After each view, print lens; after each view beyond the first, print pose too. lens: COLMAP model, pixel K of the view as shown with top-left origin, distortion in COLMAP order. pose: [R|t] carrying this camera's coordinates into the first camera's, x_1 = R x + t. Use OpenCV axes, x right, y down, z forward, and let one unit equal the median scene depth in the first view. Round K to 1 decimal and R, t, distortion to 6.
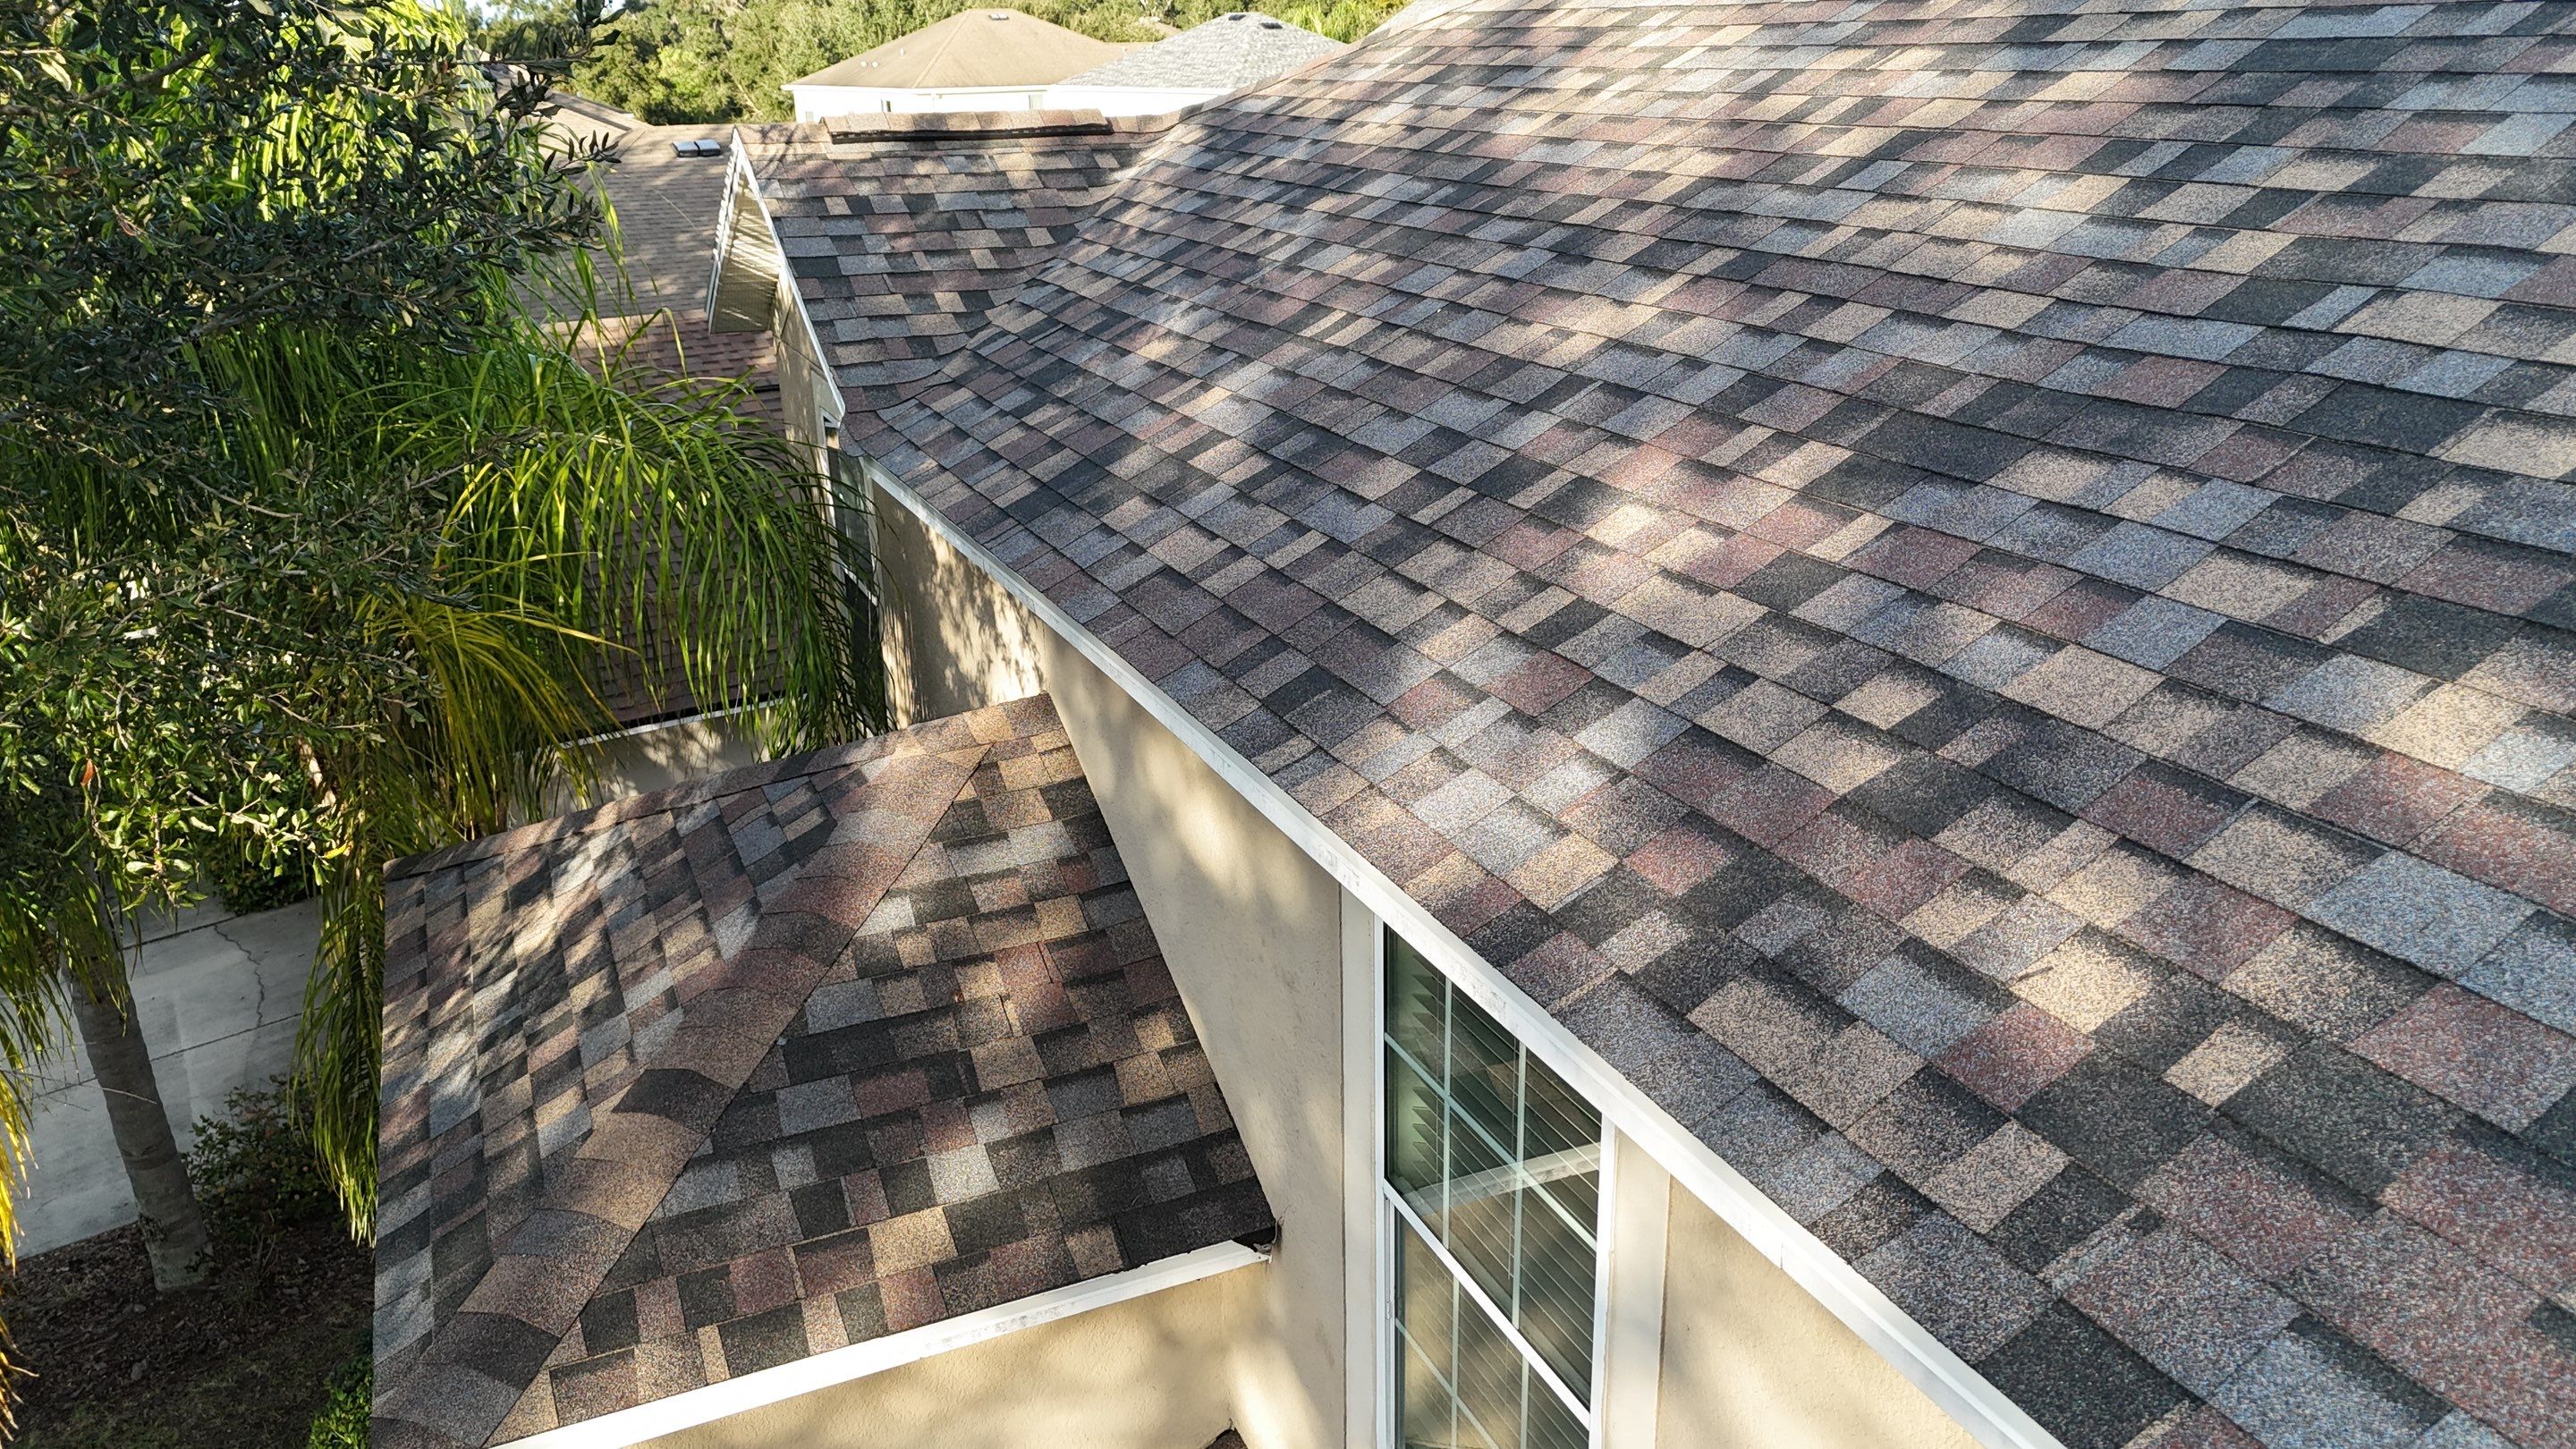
lens RADIAL K [[1885.5, 0, 1311.3], [0, 1885.5, 713.0], [0, 0, 1]] dist [0.079853, -0.081490]
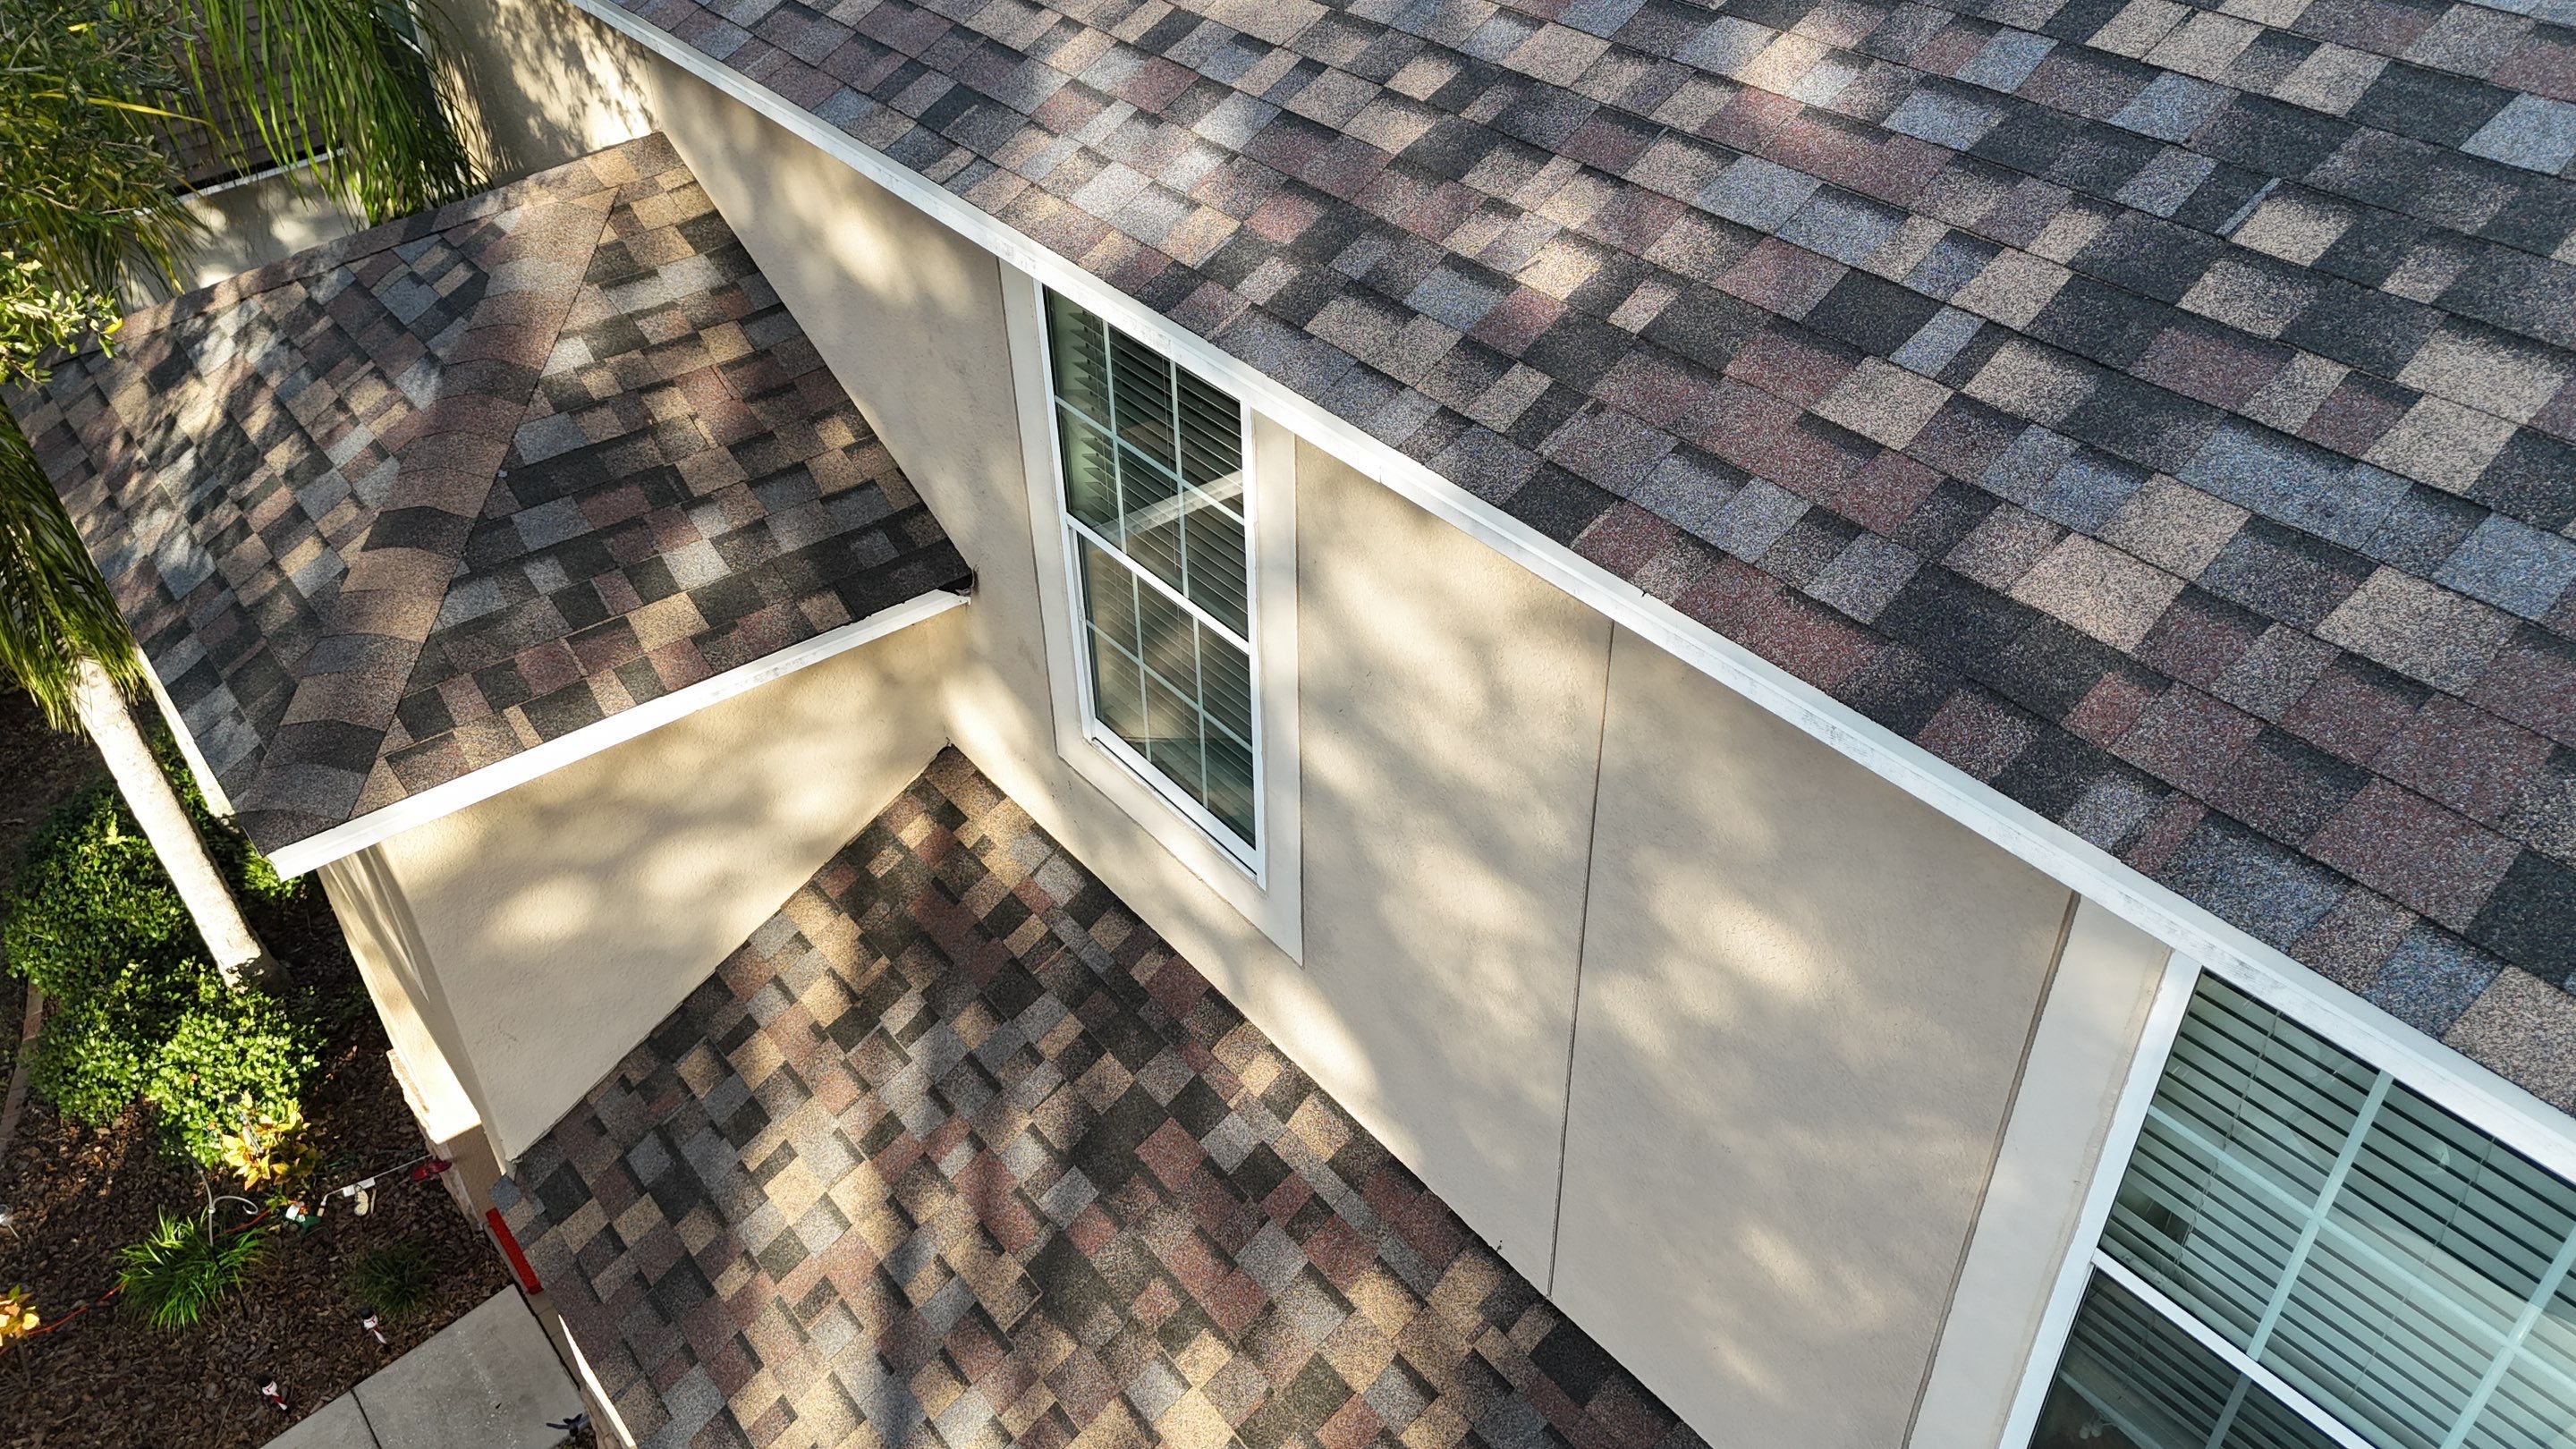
lens RADIAL K [[1885.5, 0, 1309.4], [0, 1885.5, 719.1], [0, 0, 1]] dist [0.079853, -0.081490]
pose [[0.967741, -0.151223, 0.201519, -0.076230], [0.083480, 0.947117, 0.309839, -0.000343], [-0.237716, -0.283021, 0.929188, -0.239186]]
